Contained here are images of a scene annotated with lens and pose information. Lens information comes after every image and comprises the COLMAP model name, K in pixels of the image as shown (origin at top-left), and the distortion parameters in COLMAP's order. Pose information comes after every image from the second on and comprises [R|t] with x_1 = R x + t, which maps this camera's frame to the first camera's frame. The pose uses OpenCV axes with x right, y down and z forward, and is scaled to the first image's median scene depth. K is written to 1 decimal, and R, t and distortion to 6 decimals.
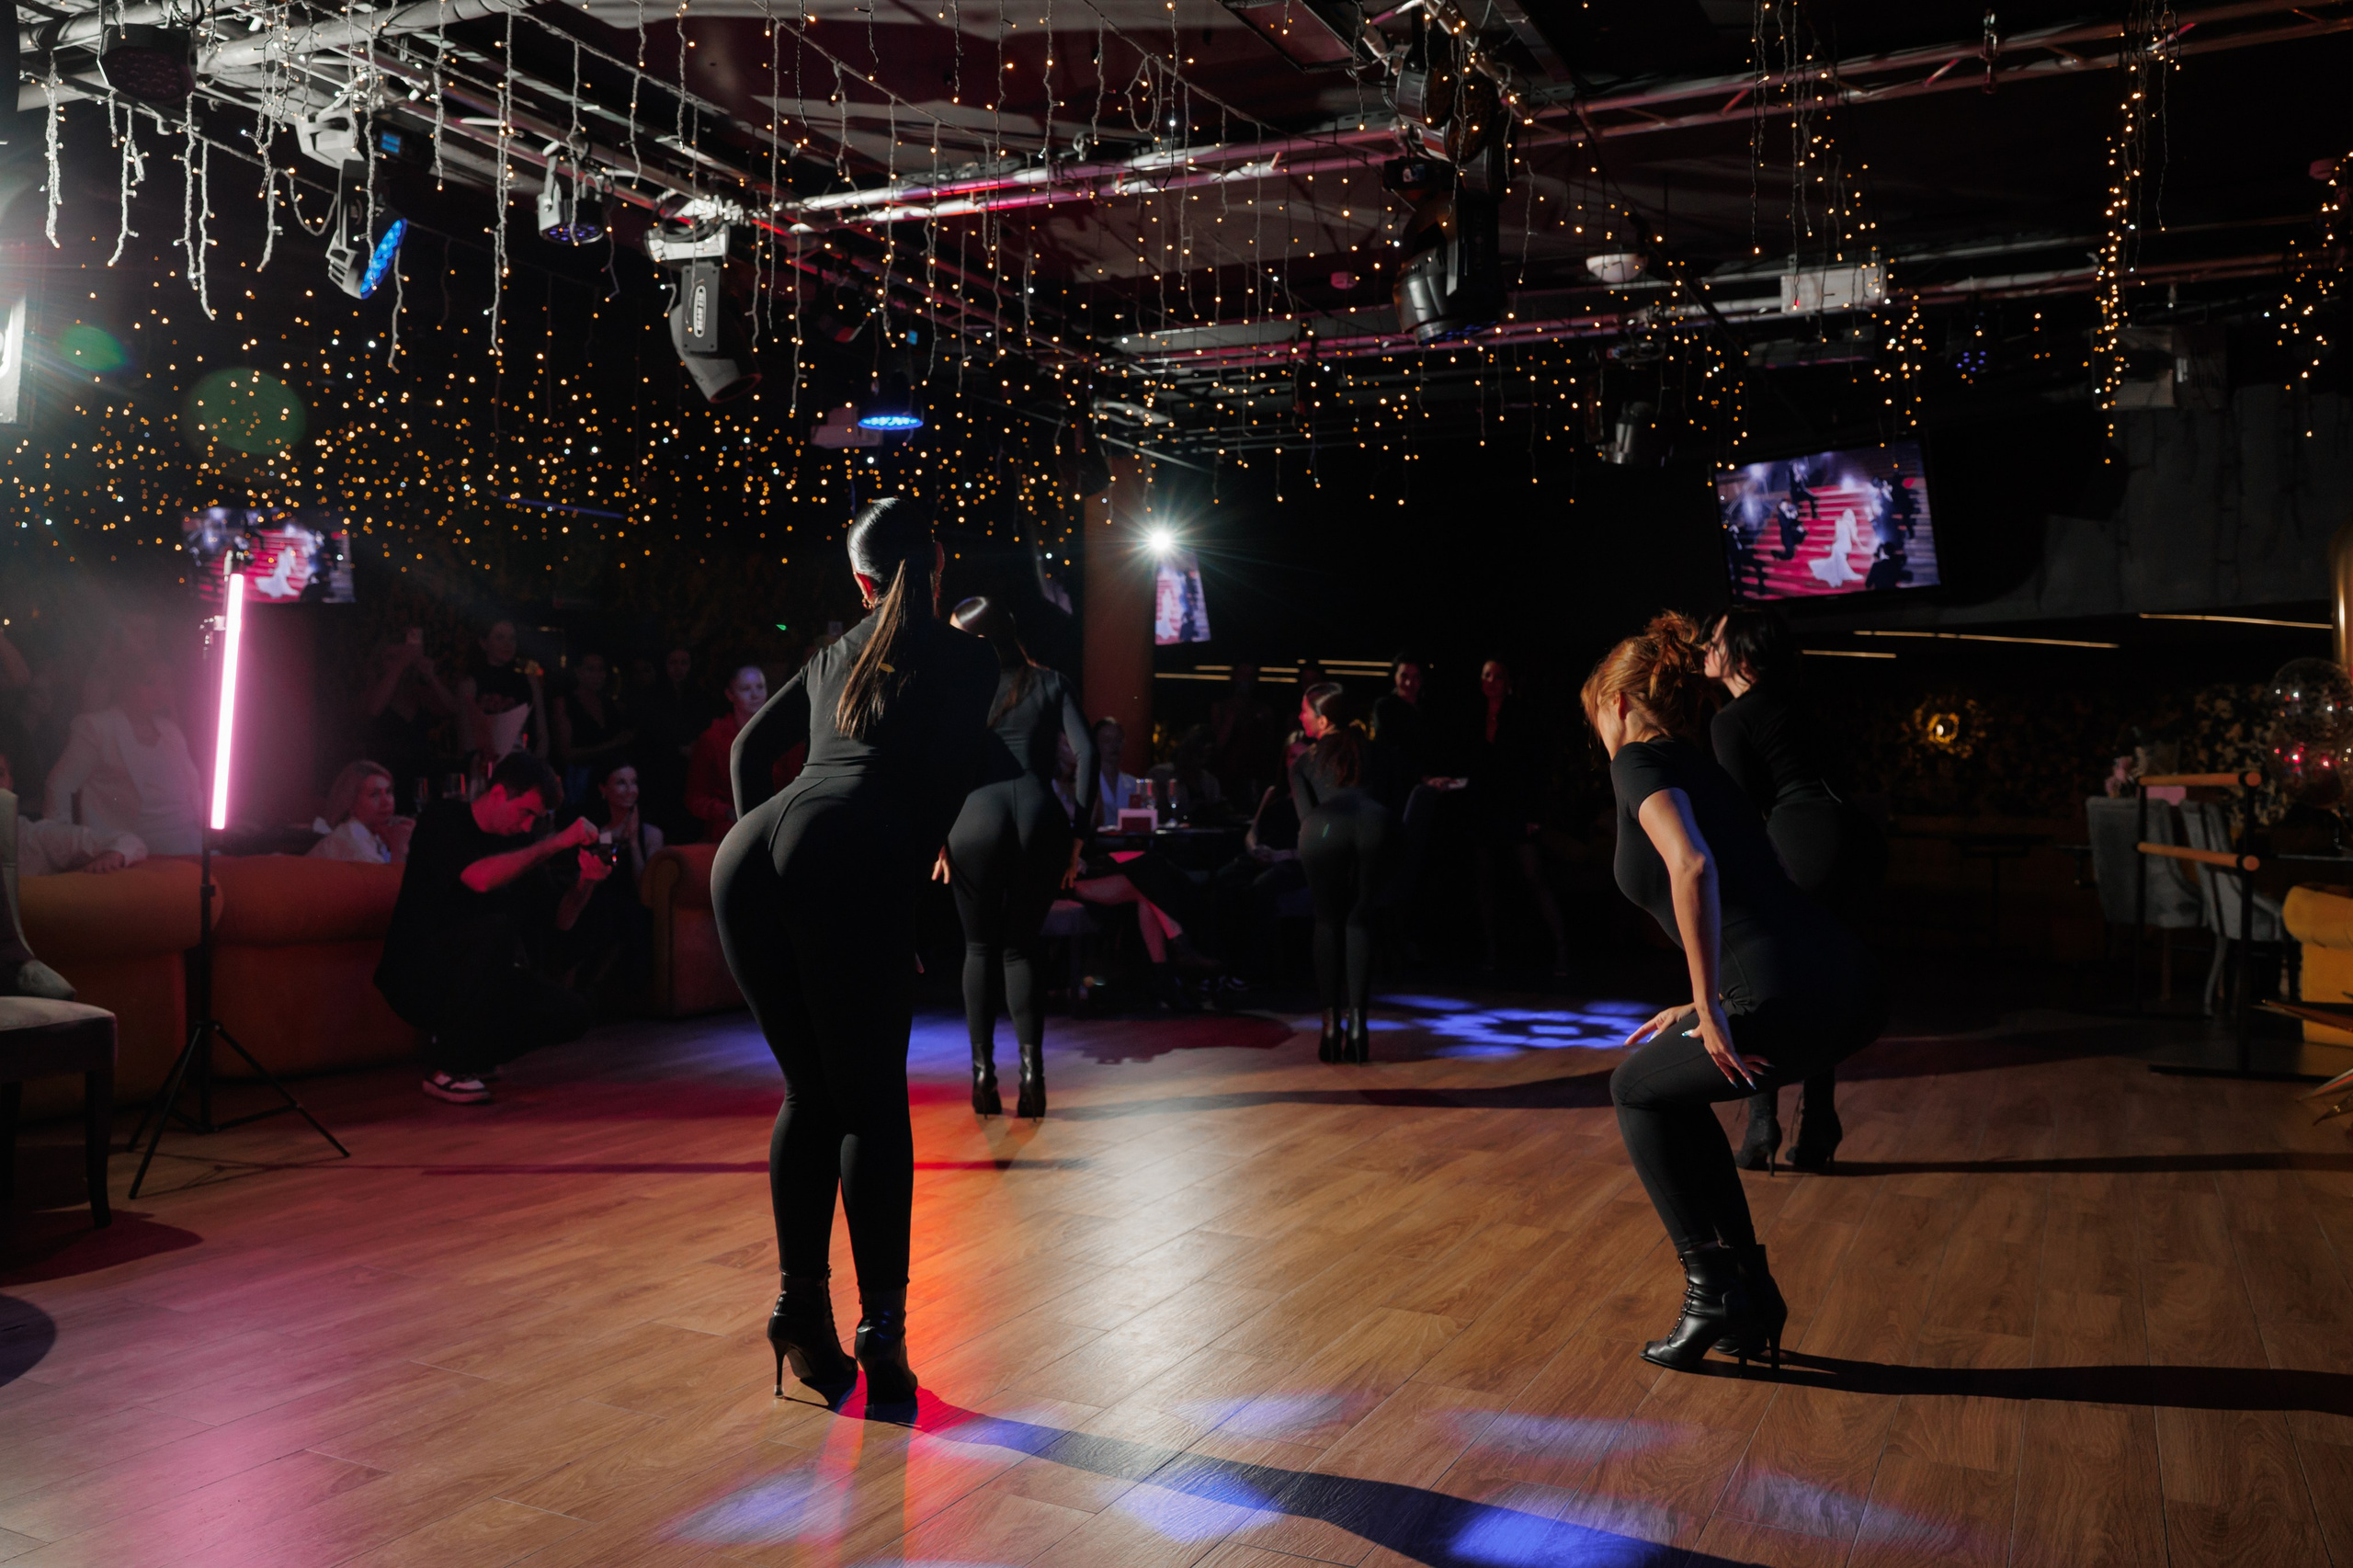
lens RADIAL K [[1916.1, 0, 1130.0], [0, 1916.1, 767.9], [0, 0, 1]] dist [-0.075778, 0.086413]
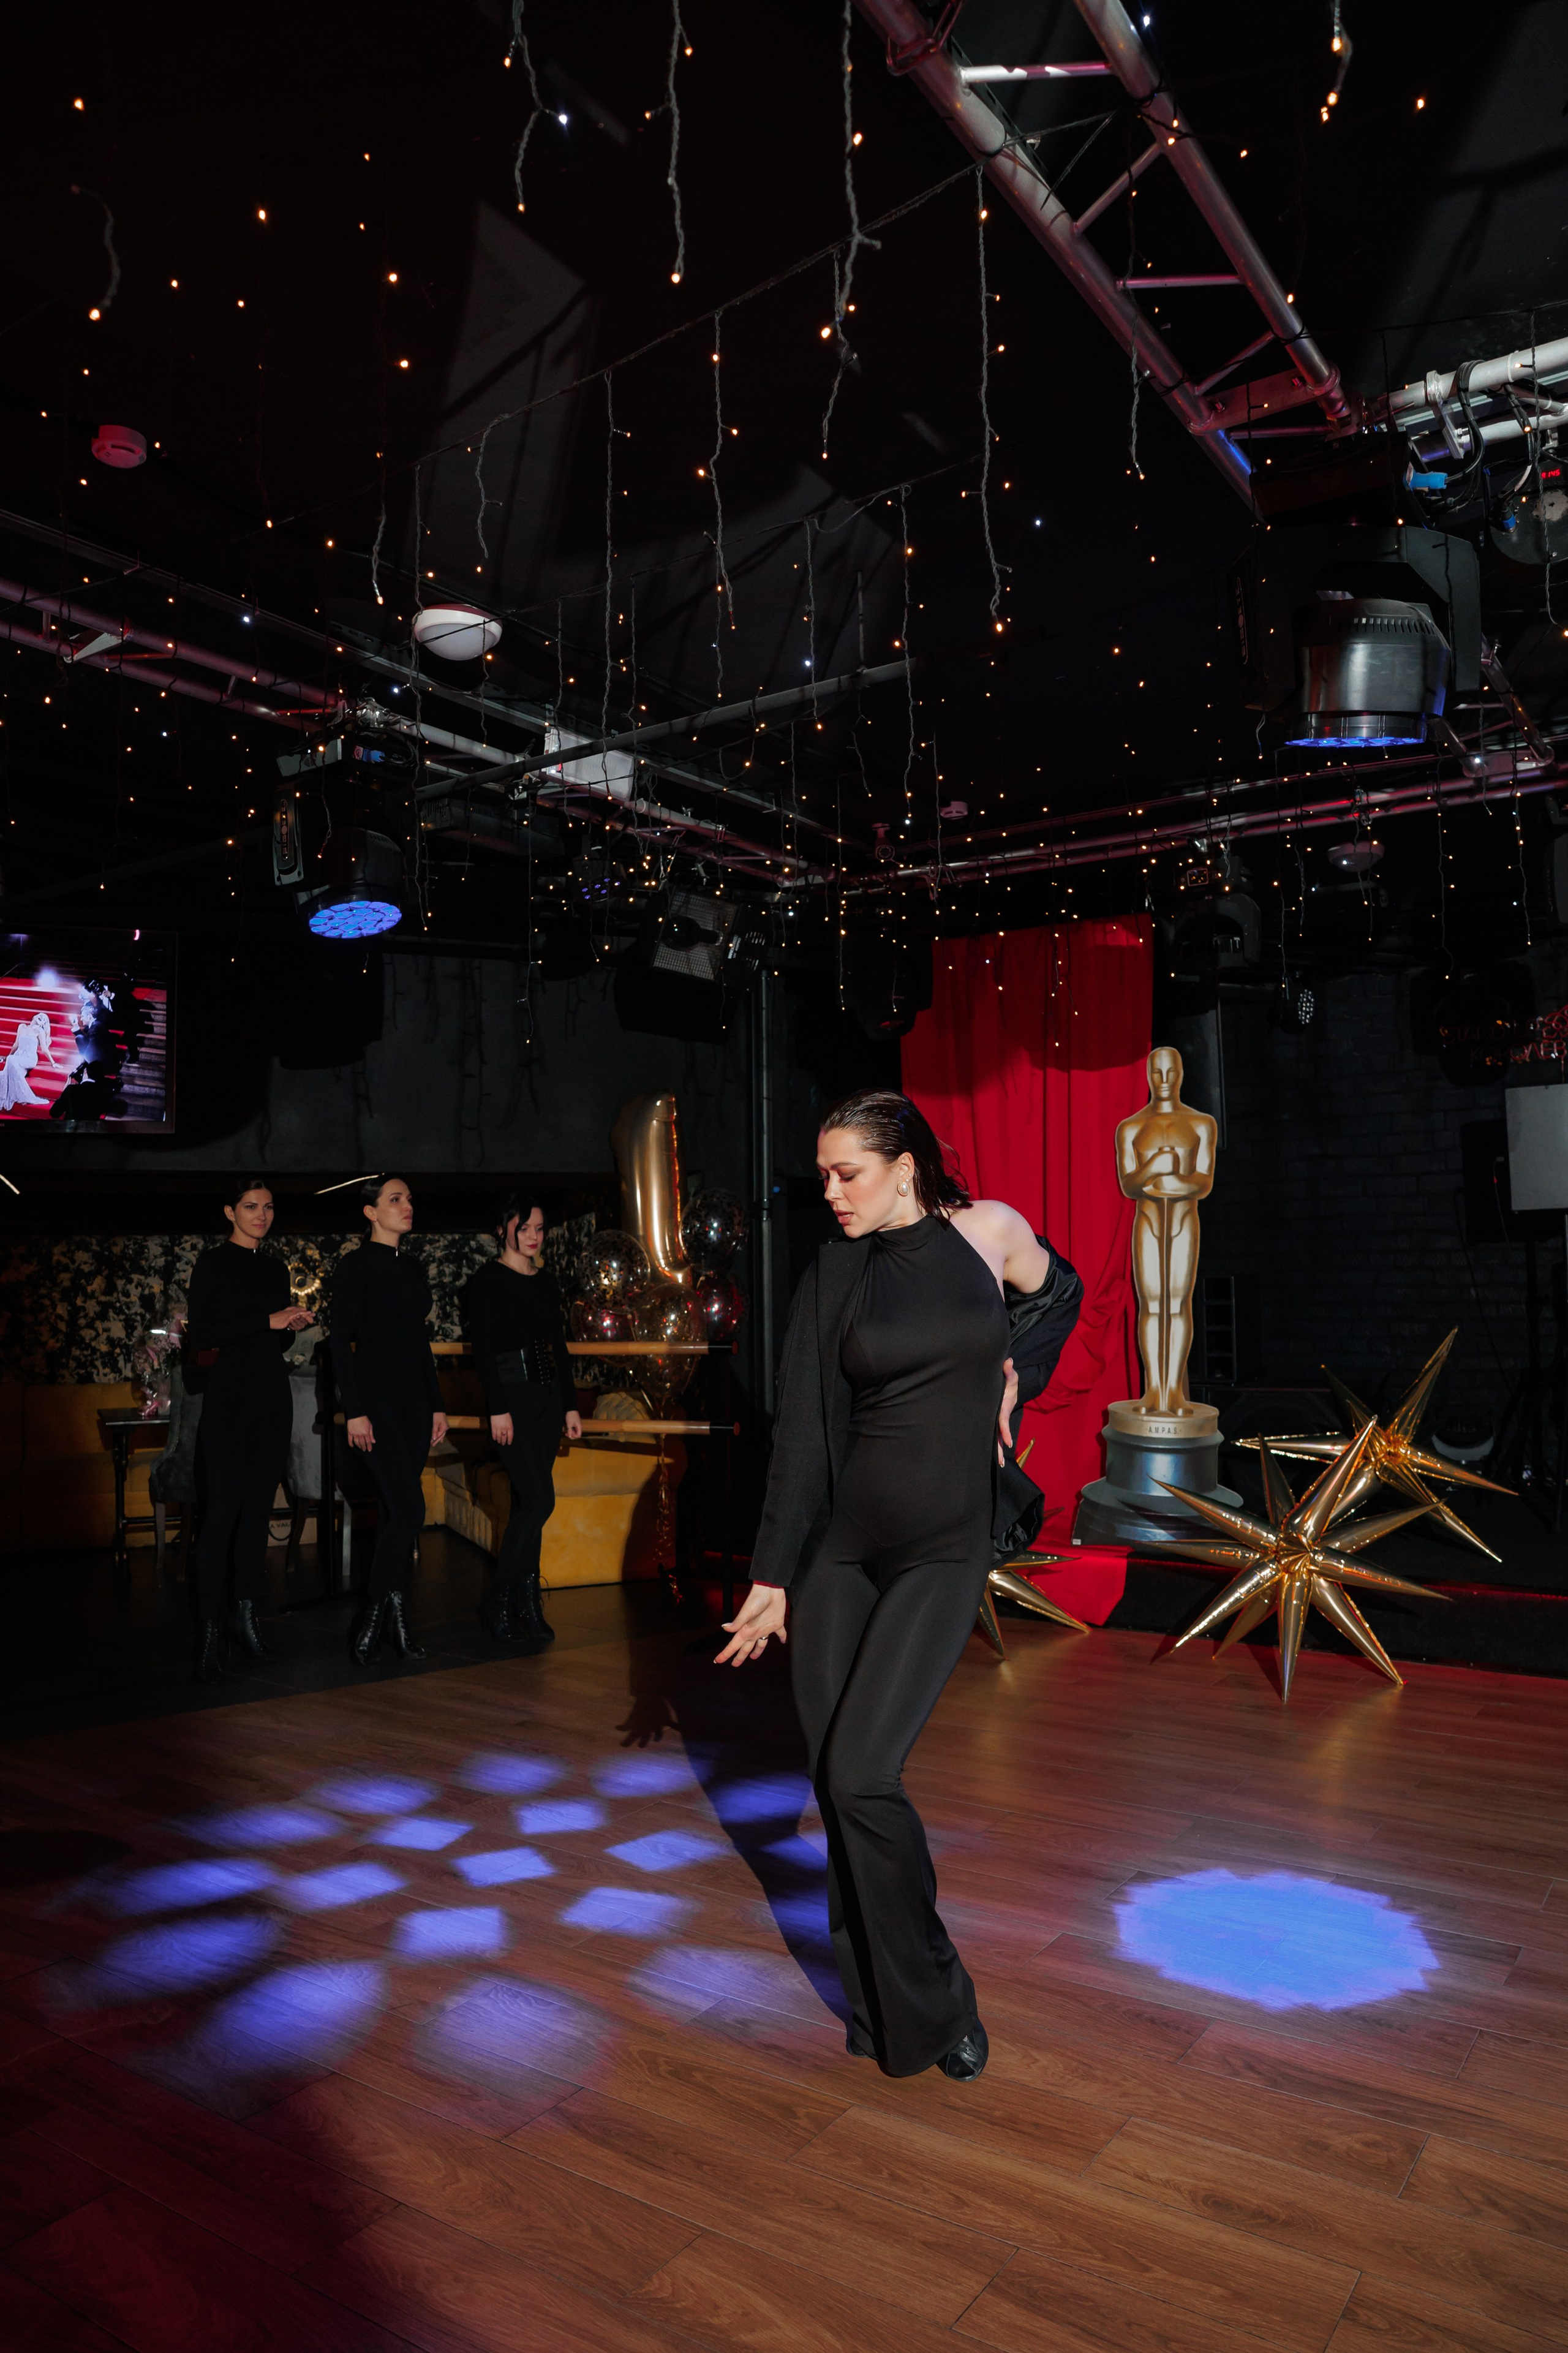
lens RADIAL K [[1601.8, 0, 782.1], [0, 1601.8, 1182.0], [0, 0, 1]] dist [-0.111561, 0.089131]
pose [[0.139704, 0.037987, 0.989464, -0.260522], [0.023214, 0.998864, -0.041625, -0.044563], [-0.989921, 0.028784, 0.138664, 0.790435]]
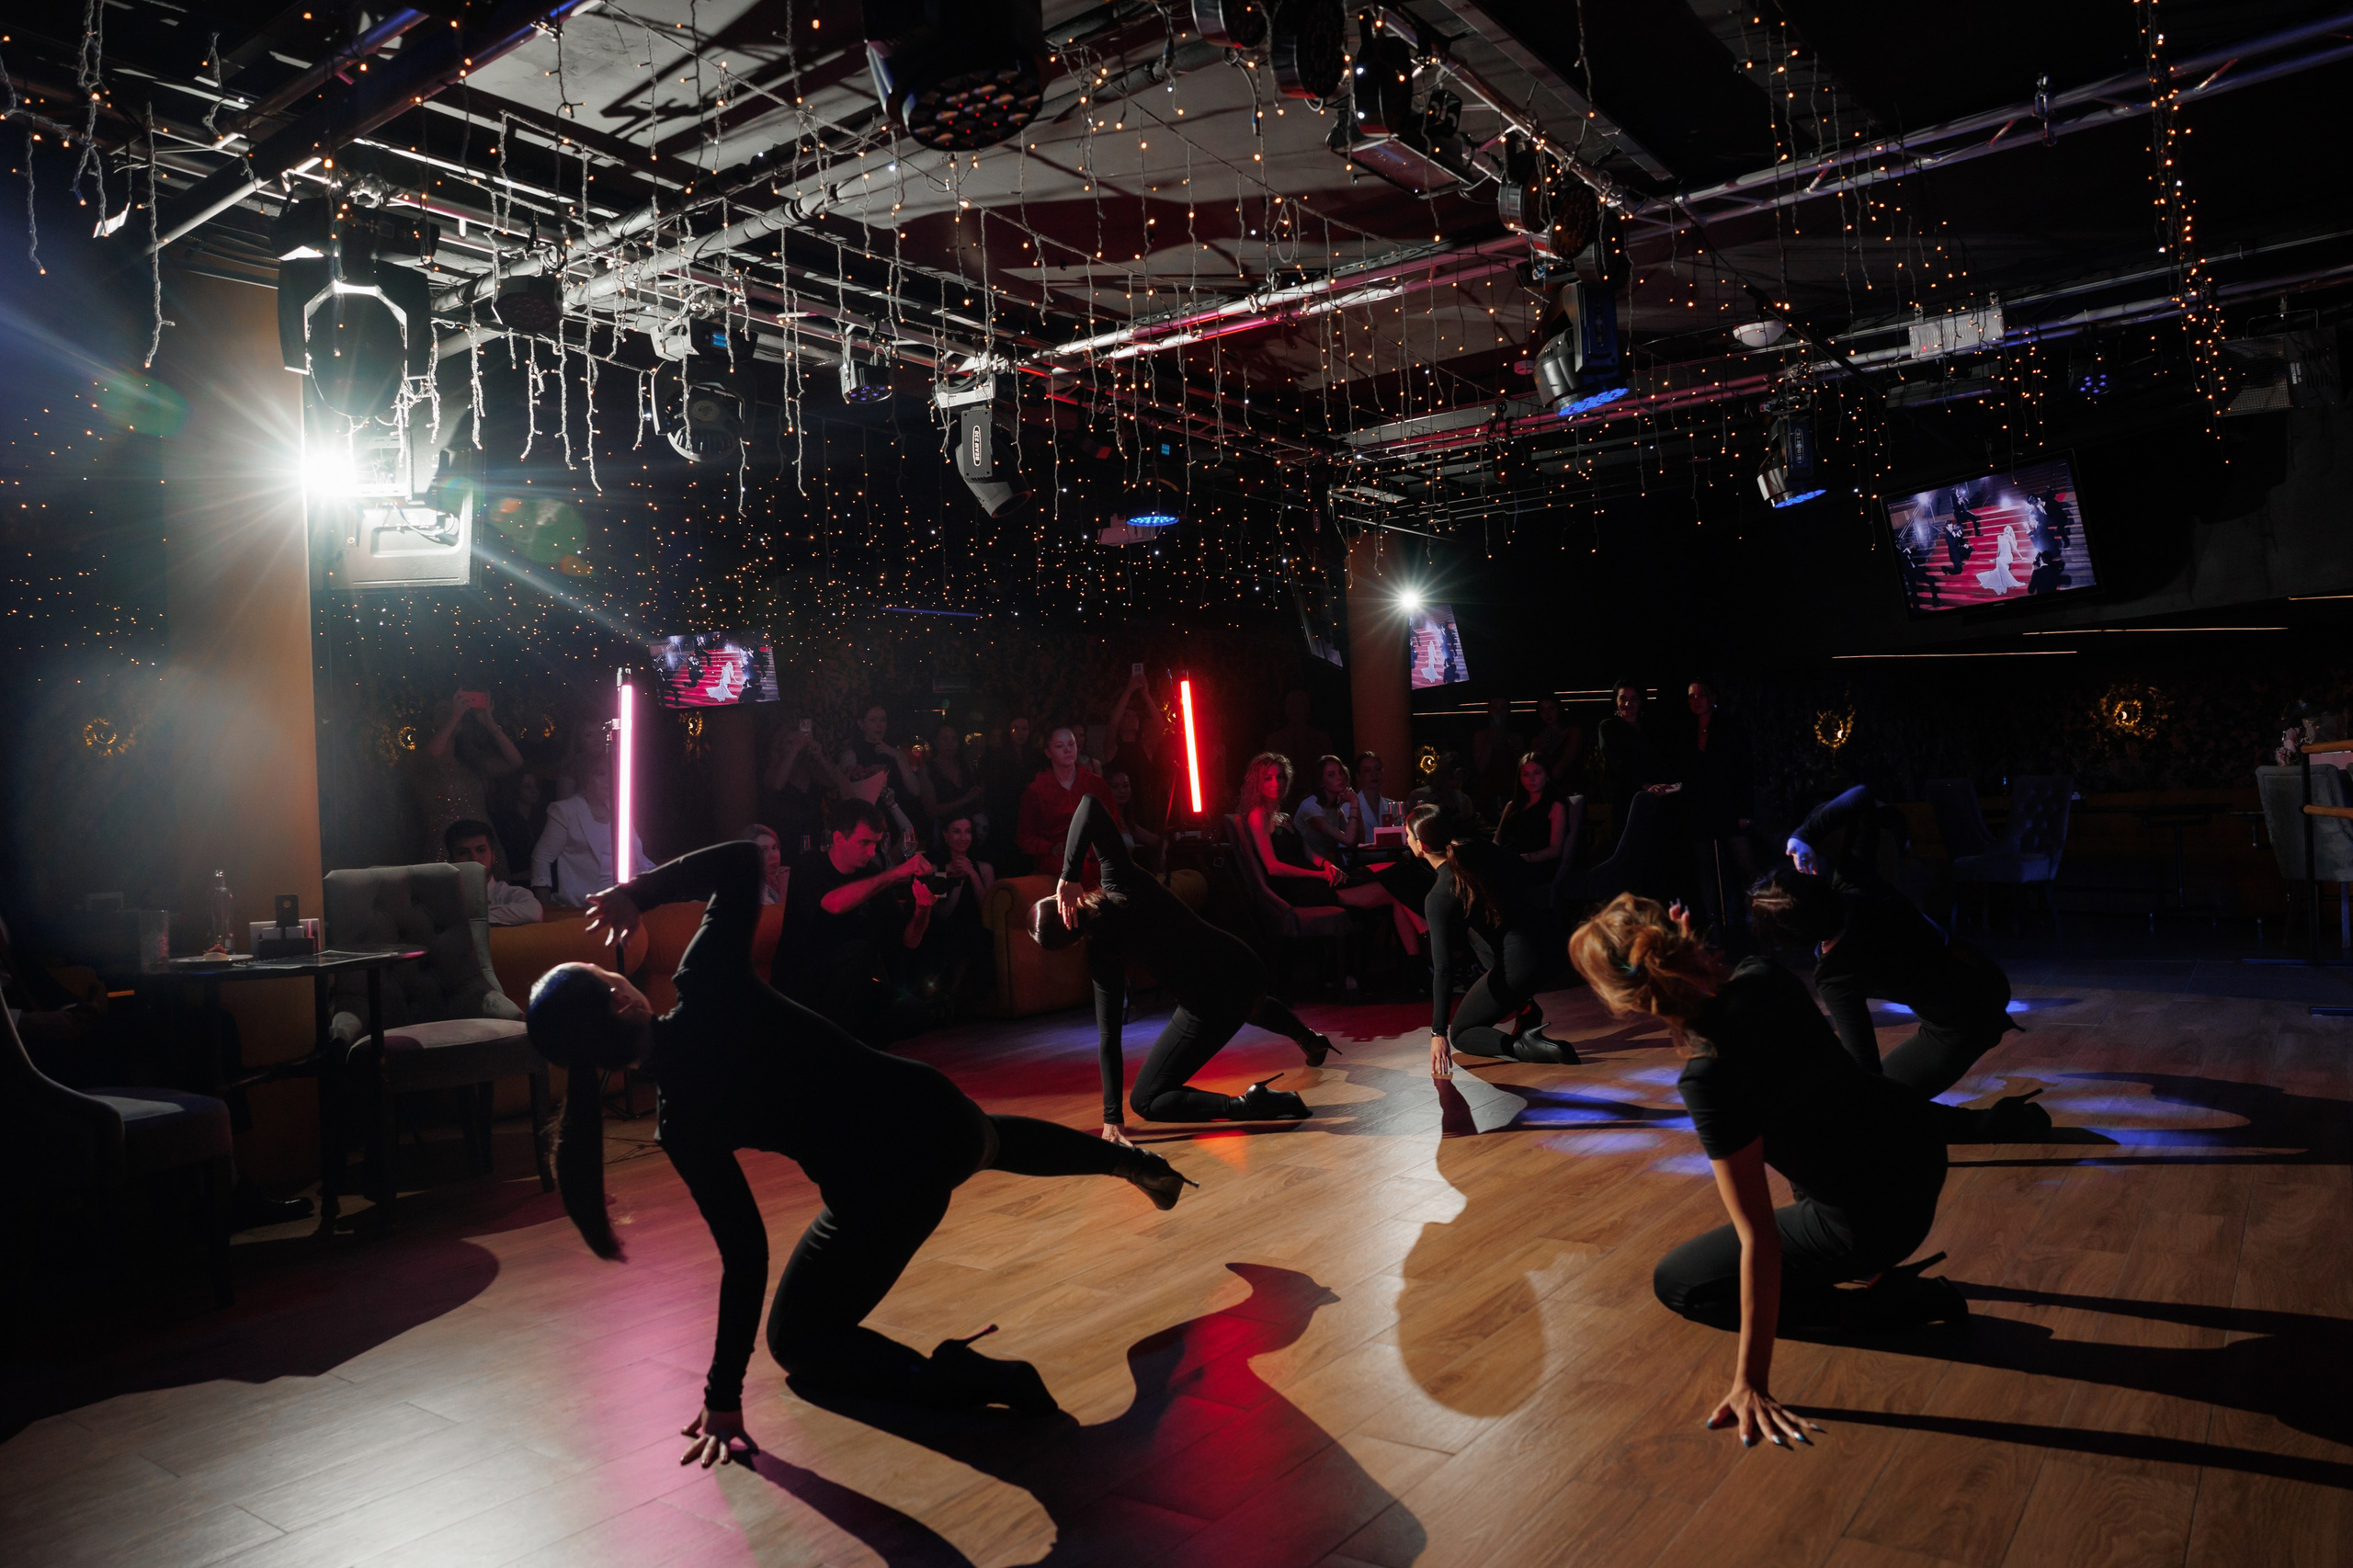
lens RADIAL K [[1601.9, 0, 1169.6], [0, 1601.9, 792.8], [0, 0, 1]] dist [-0.111561, 0.089131]
pose [[0.983200, -0.061403, -0.171896, 0.048938], [0.060345, 0.998113, -0.011379, 0.003639], [0.172271, 0.000815, 0.985049, 0.001229]]
